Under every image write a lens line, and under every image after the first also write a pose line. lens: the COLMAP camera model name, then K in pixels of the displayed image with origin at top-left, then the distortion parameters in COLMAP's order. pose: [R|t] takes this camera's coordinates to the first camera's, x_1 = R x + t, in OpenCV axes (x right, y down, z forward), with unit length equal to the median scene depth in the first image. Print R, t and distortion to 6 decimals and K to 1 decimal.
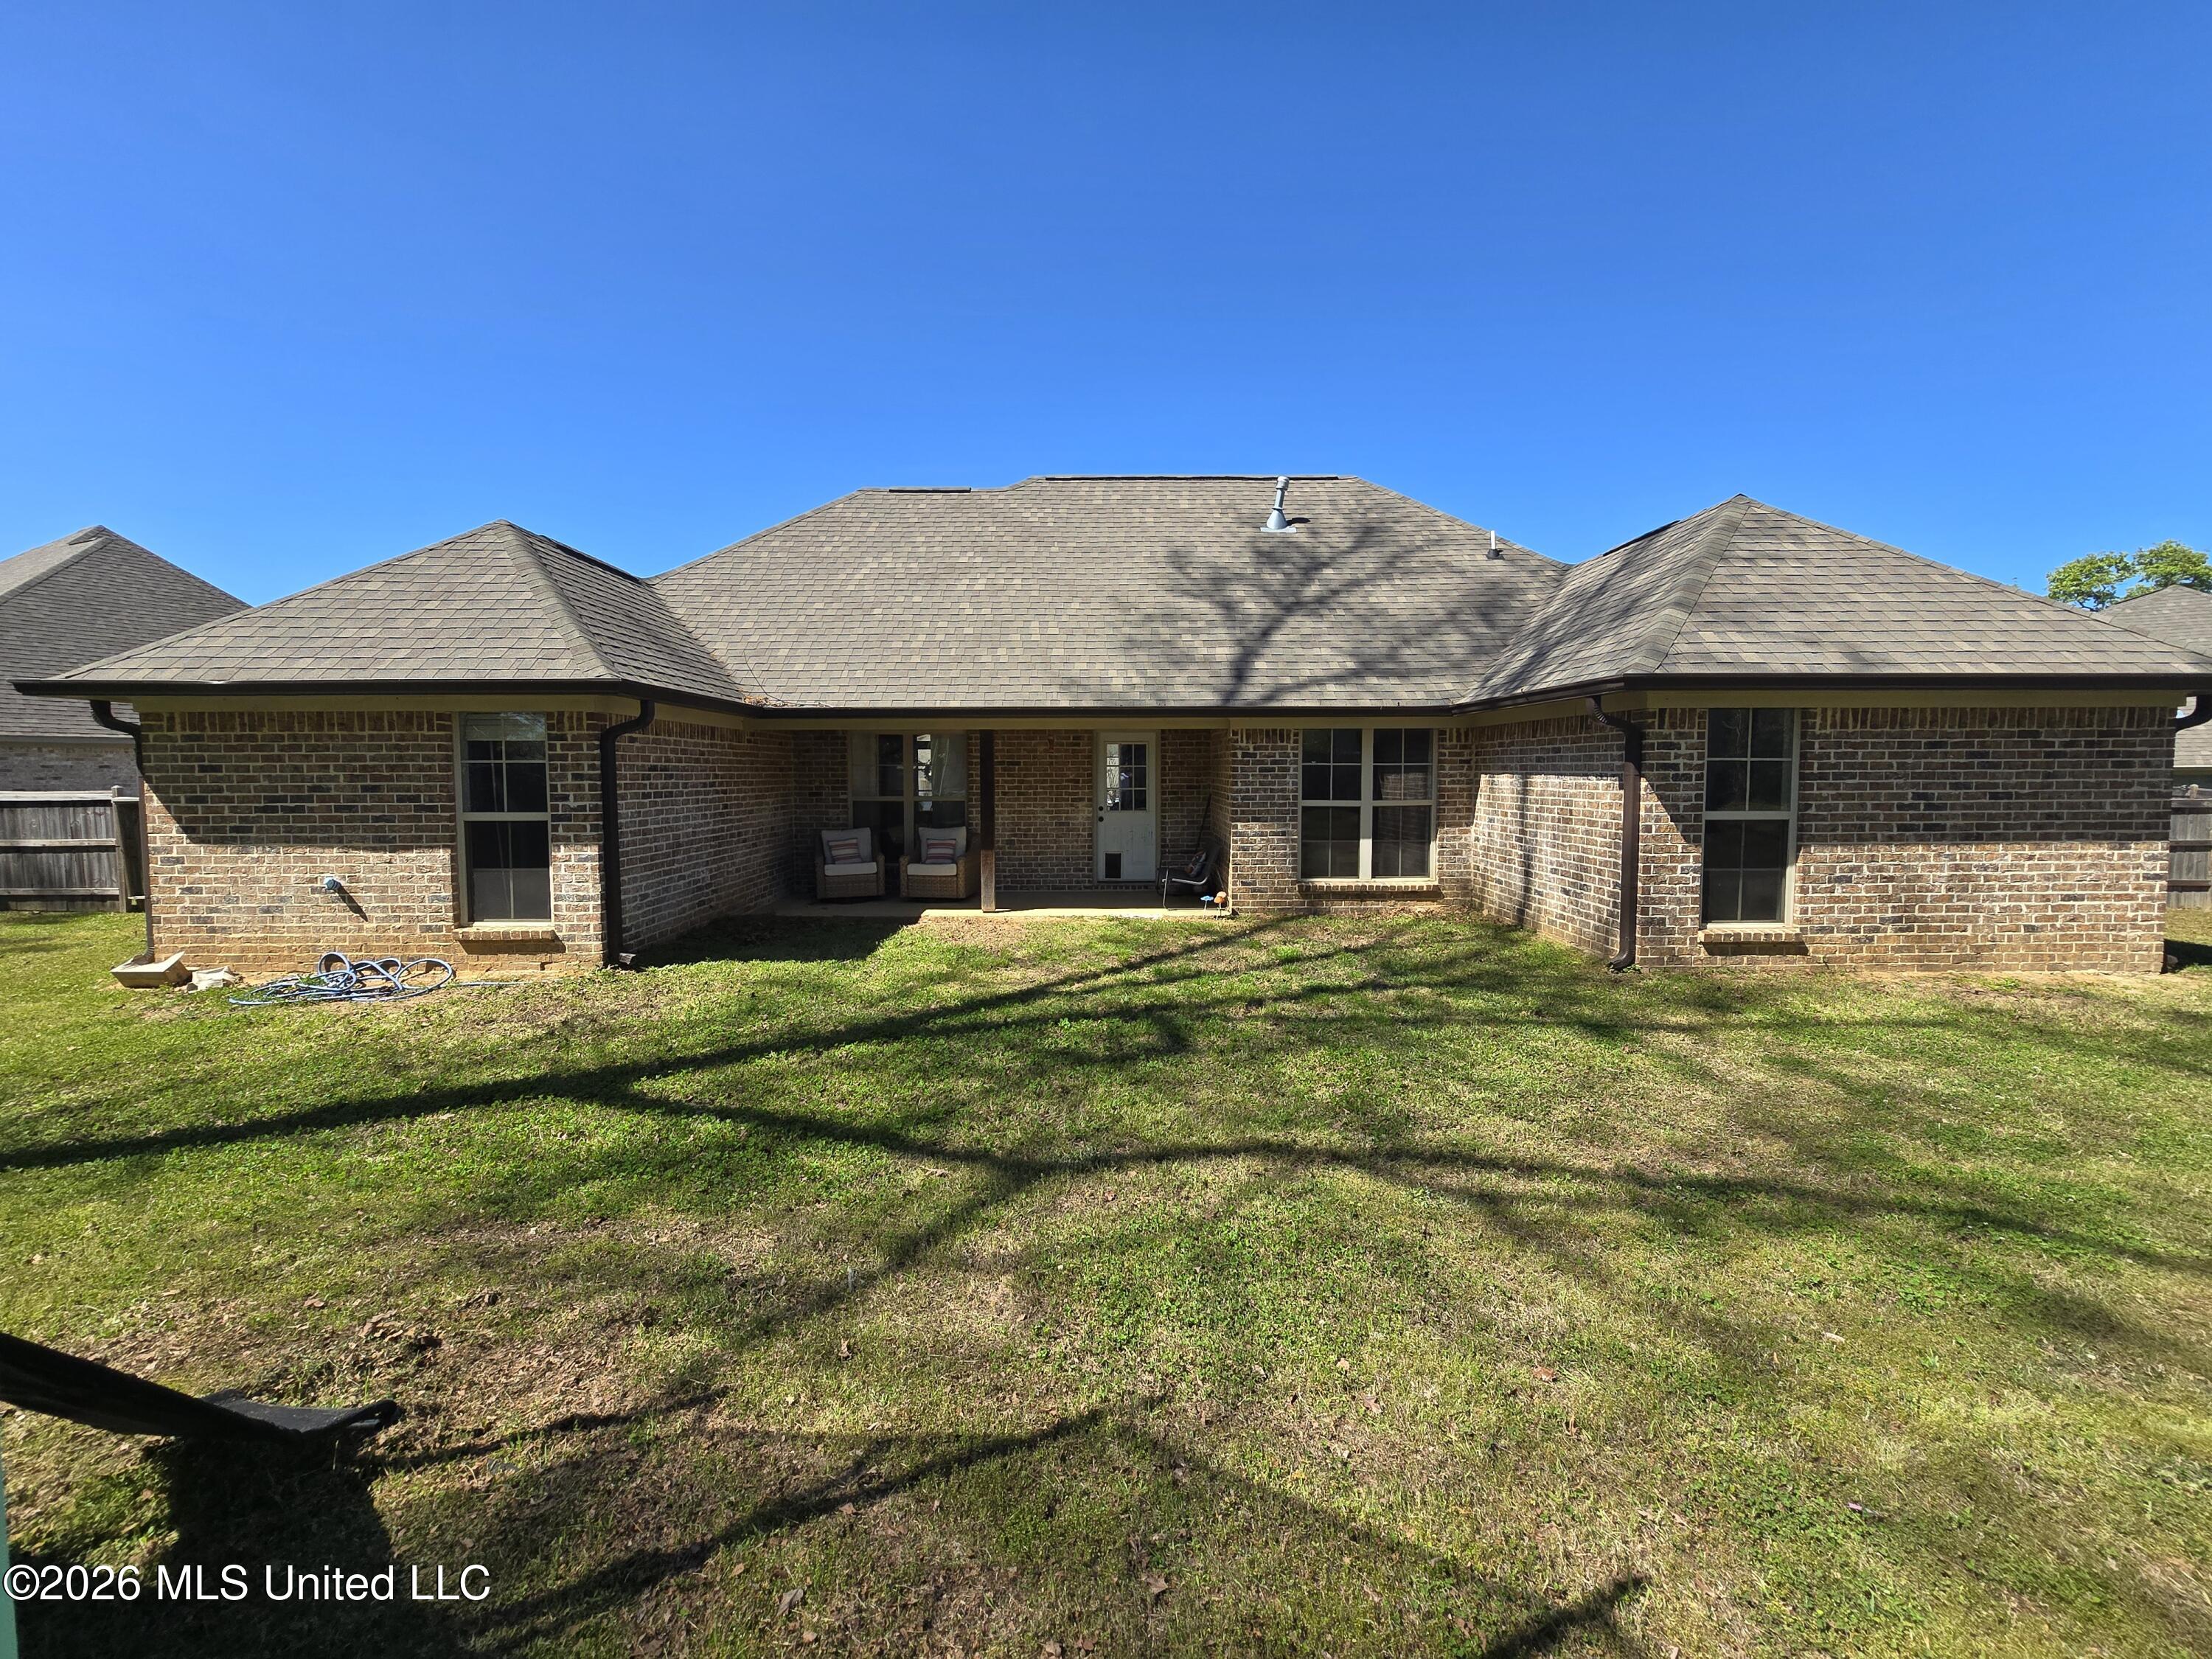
lens RADIAL K [[1060.4, 0, 1106.0], [0, 1060.4, 829.5], [0, 0, 1]] dist [-0.014203, 0.000042]
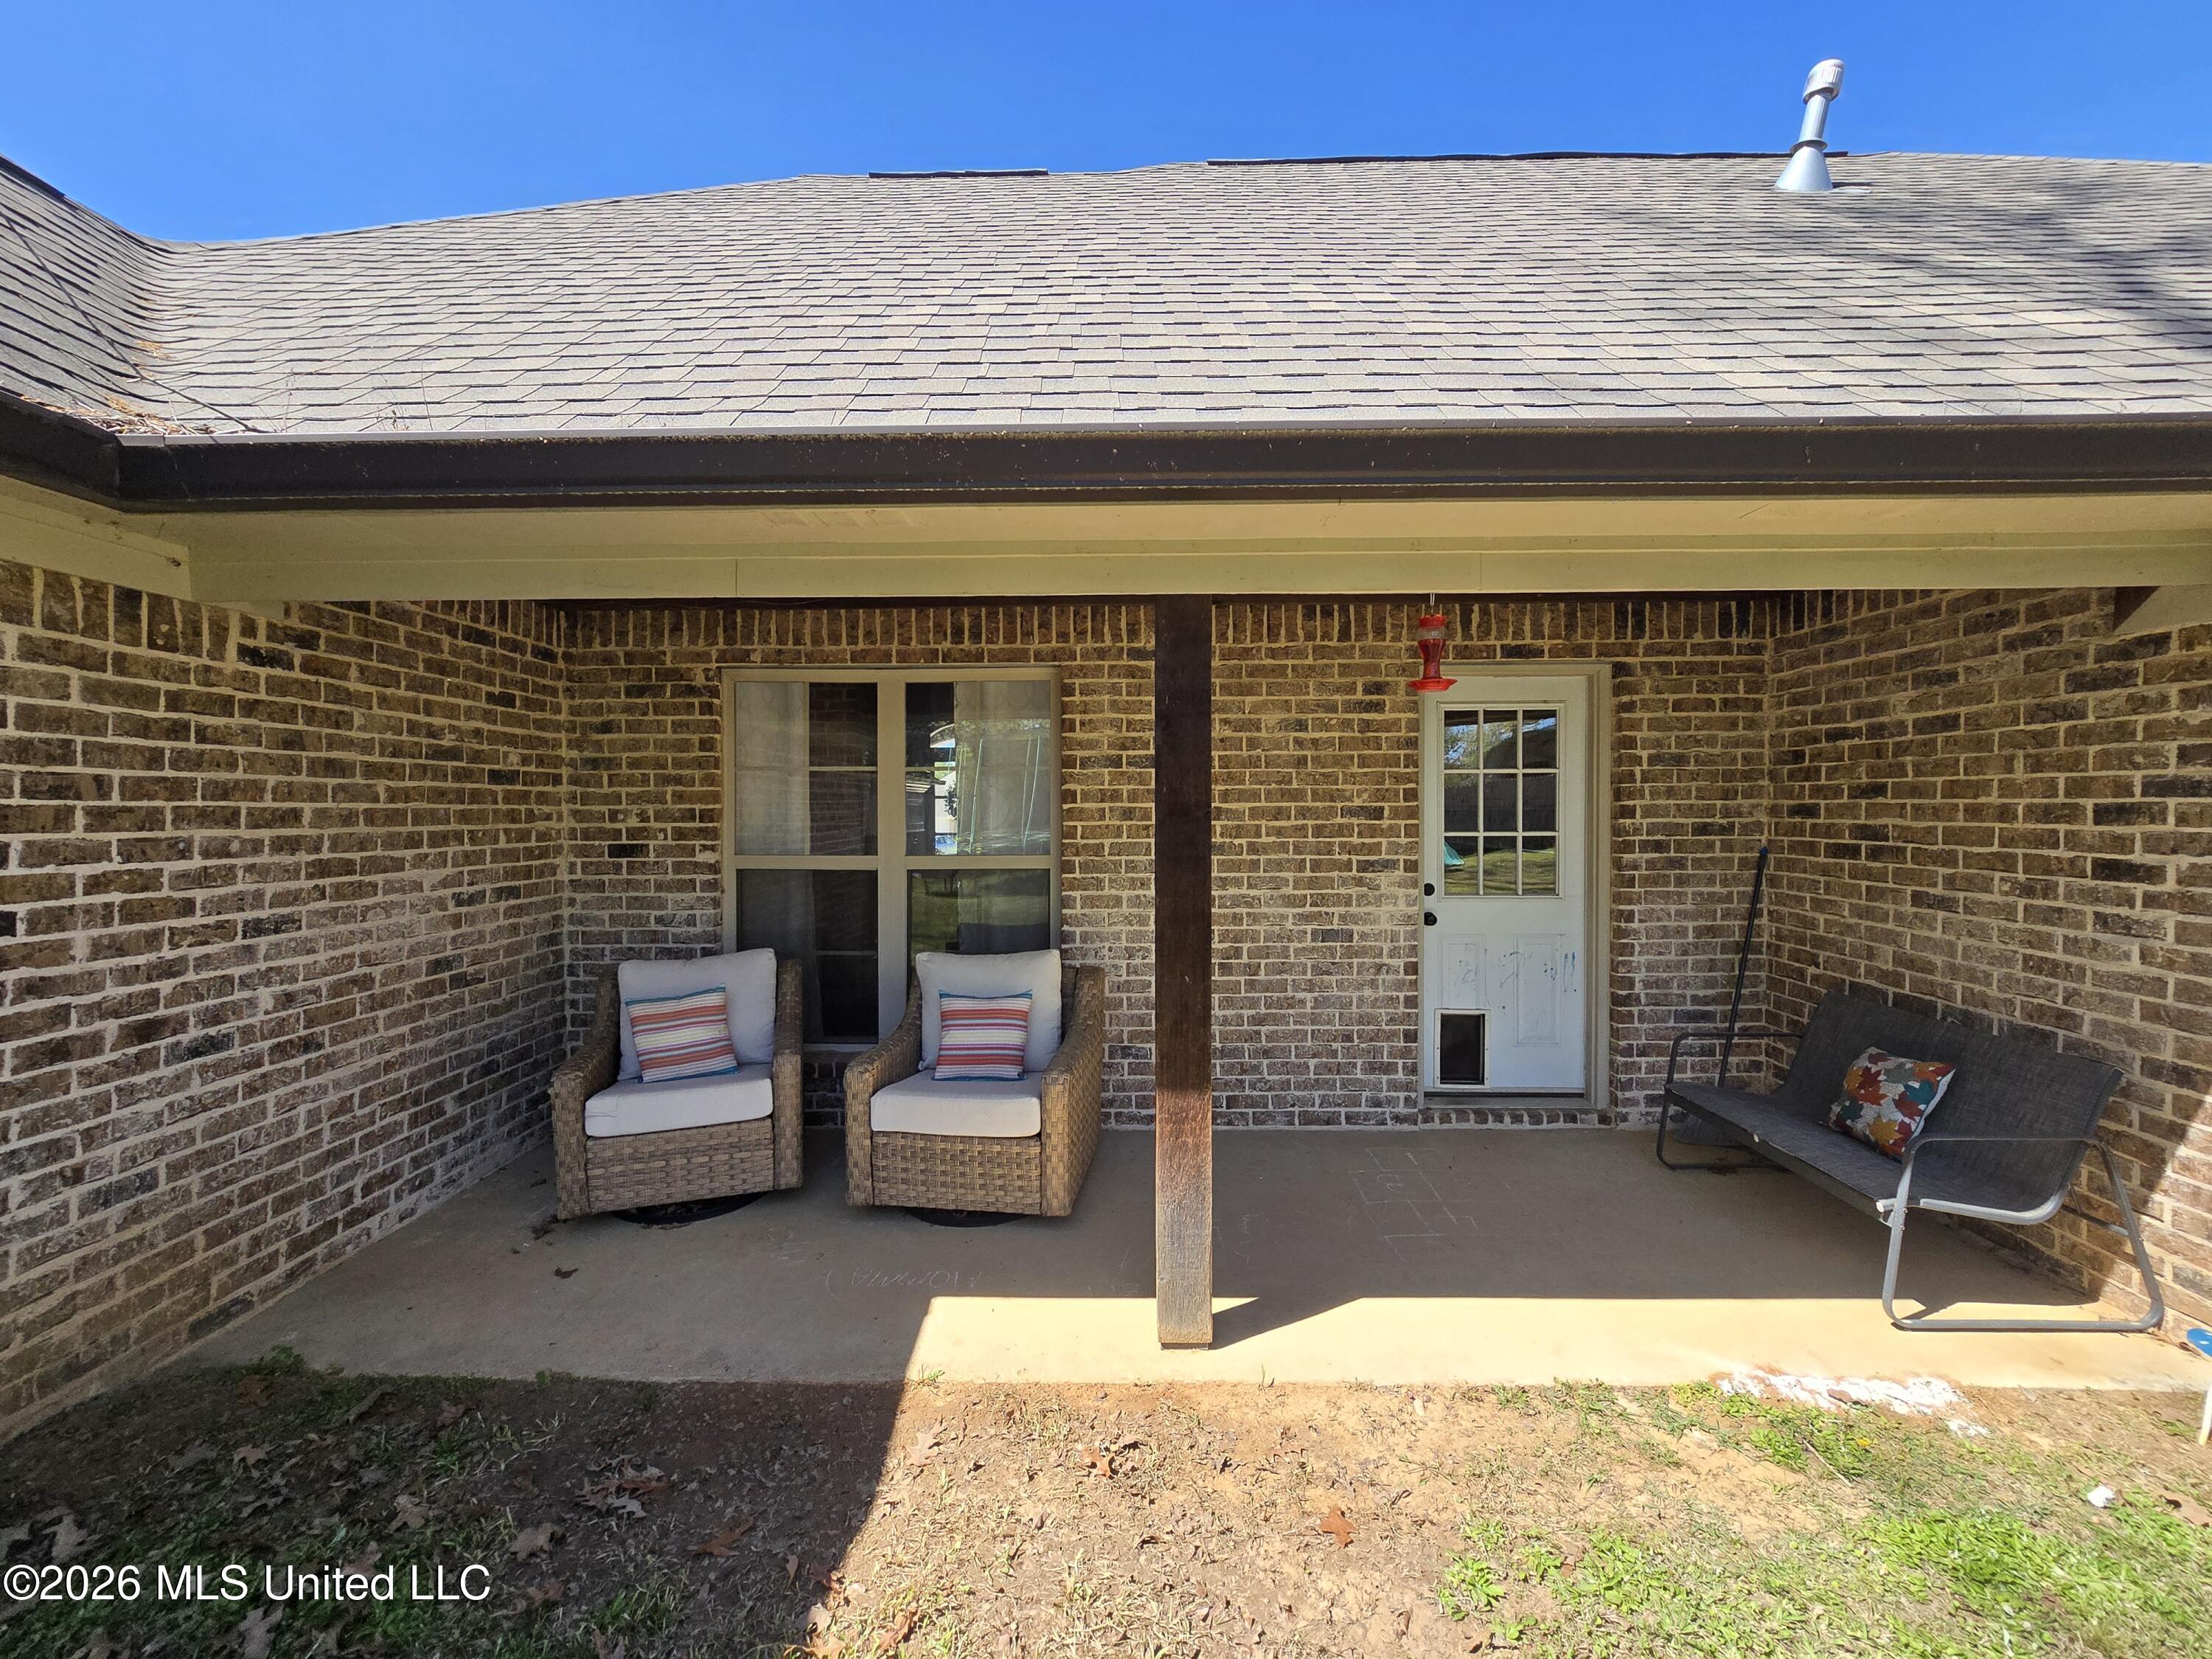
lens RADIAL K [[1060.4, 0, 1106.0], [0, 1060.4, 829.5], [0, 0, 1]] dist [-0.014203, 0.000042]
pose [[0.999721, -0.000840, -0.023607, -0.111029], [0.000139, 0.999559, -0.029698, -0.030917], [0.023622, 0.029686, 0.999280, 0.678116]]
